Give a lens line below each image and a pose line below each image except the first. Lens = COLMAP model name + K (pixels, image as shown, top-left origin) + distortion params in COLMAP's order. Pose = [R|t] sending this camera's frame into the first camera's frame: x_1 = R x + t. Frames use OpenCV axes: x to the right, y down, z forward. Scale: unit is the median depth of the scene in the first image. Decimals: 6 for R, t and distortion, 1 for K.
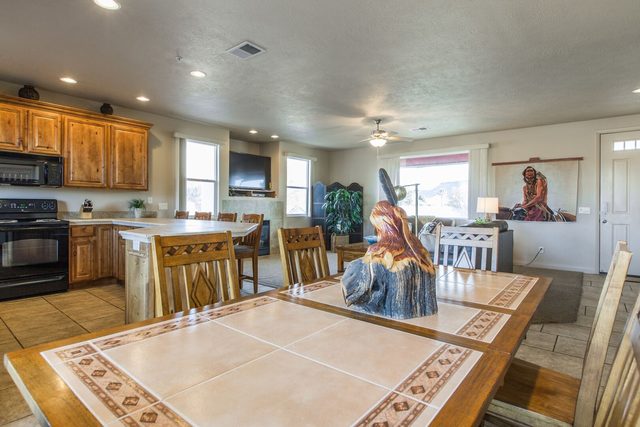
lens RADIAL K [[330.2, 0, 323.9], [0, 330.2, 211.1], [0, 0, 1]] dist [-0.005061, -0.001245]
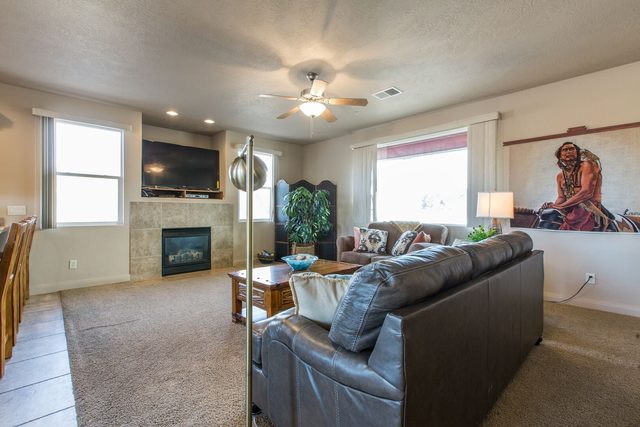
lens RADIAL K [[284.9, 0, 319.2], [0, 284.9, 213.4], [0, 0, 1]] dist [0.000492, -0.001199]
pose [[0.992762, -0.005763, -0.119956, 0.229077], [0.005265, 0.999976, -0.004461, -0.001503], [0.119979, 0.003797, 0.992769, 0.422976]]
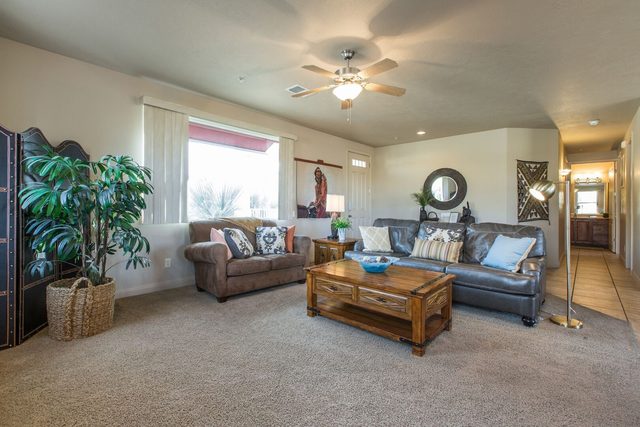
lens RADIAL K [[284.9, 0, 316.7], [0, 284.9, 210.2], [0, 0, 1]] dist [0.000492, -0.001199]
pose [[0.078624, -0.012631, 0.996824, -0.311631], [0.001940, 0.999920, 0.012517, -0.007903], [-0.996902, 0.000950, 0.078642, 0.953841]]
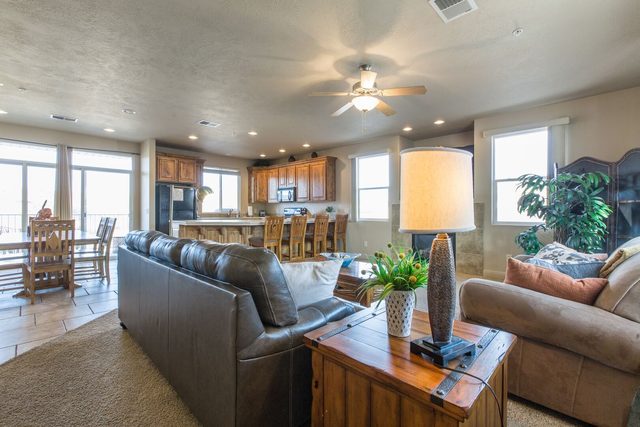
lens RADIAL K [[284.9, 0, 320.1], [0, 284.9, 210.6], [0, 0, 1]] dist [0.000492, -0.001199]
pose [[-0.090336, -0.009475, -0.995866, 0.652664], [-0.011608, 0.999897, -0.008460, -0.003798], [0.995844, 0.010795, -0.090437, 0.909266]]
